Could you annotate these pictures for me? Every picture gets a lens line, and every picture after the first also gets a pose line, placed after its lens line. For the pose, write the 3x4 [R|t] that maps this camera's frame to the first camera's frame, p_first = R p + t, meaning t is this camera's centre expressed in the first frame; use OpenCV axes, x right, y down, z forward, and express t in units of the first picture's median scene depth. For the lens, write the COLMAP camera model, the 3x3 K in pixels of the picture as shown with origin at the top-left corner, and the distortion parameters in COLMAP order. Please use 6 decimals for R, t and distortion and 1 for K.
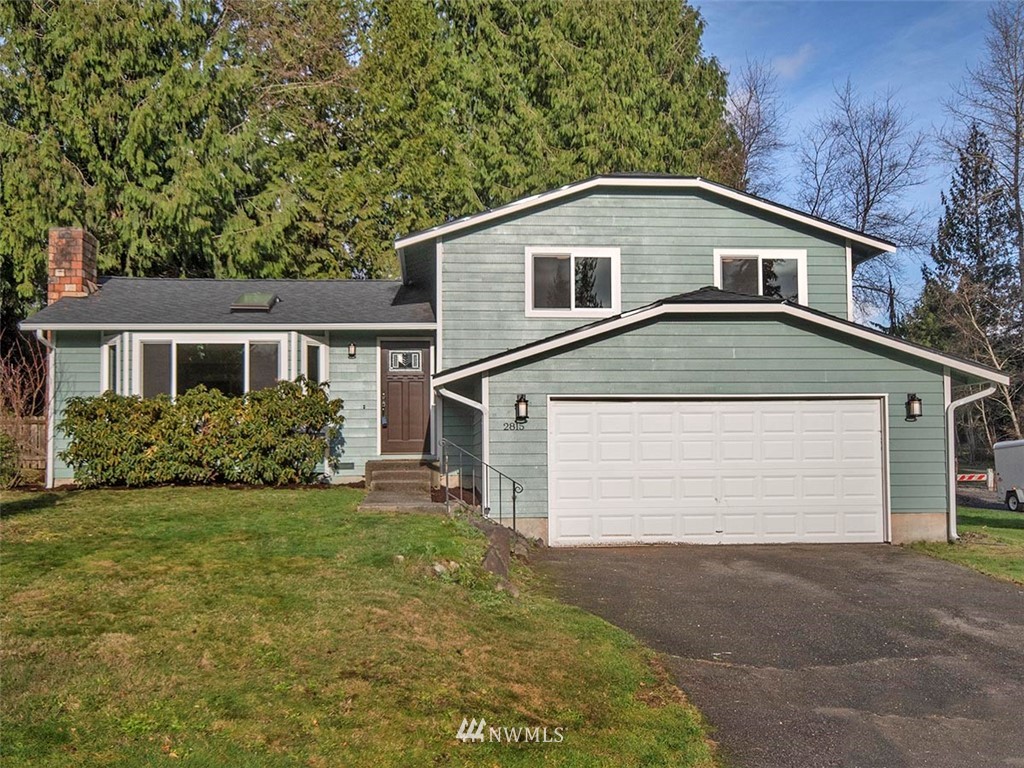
lens RADIAL K [[908.6, 0, 511.9], [0, 908.6, 381.4], [0, 0, 1]] dist [-0.011100, -0.015838]
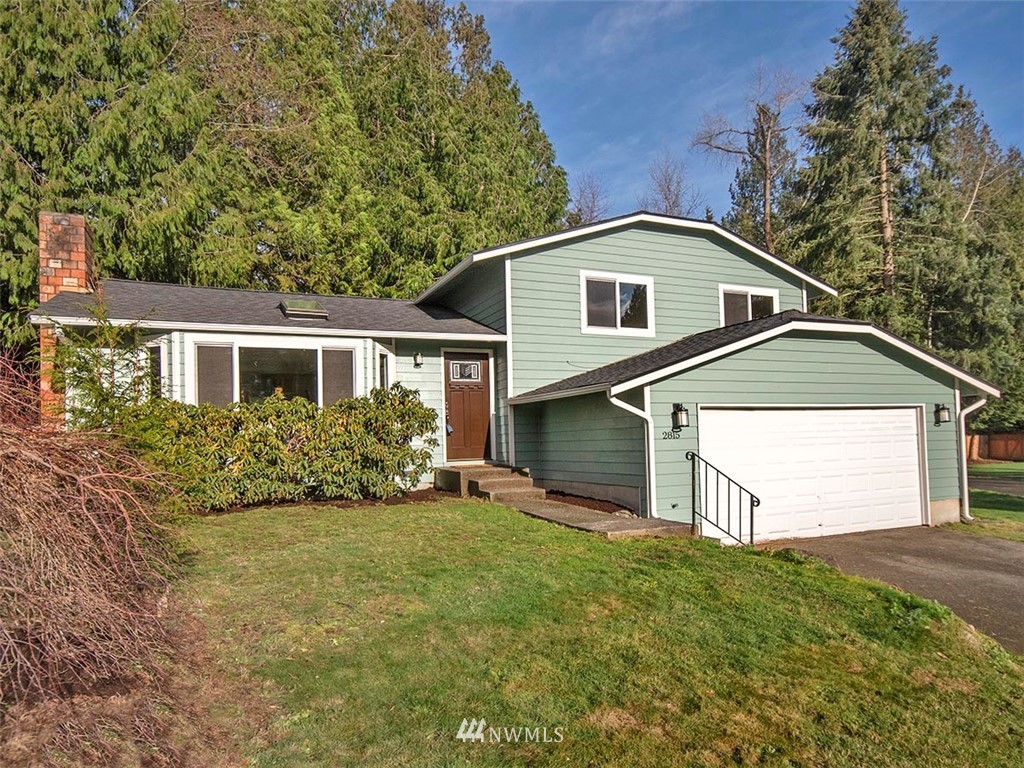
lens RADIAL K [[603.2, 0, 508.6], [0, 603.2, 402.2], [0, 0, 1]] dist [0.002140, 0.004897]
pose [[0.943870, 0.002895, 0.330304, -0.311400], [-0.006756, 0.999922, 0.010541, 0.005558], [-0.330248, -0.012181, 0.943816, 0.335883]]
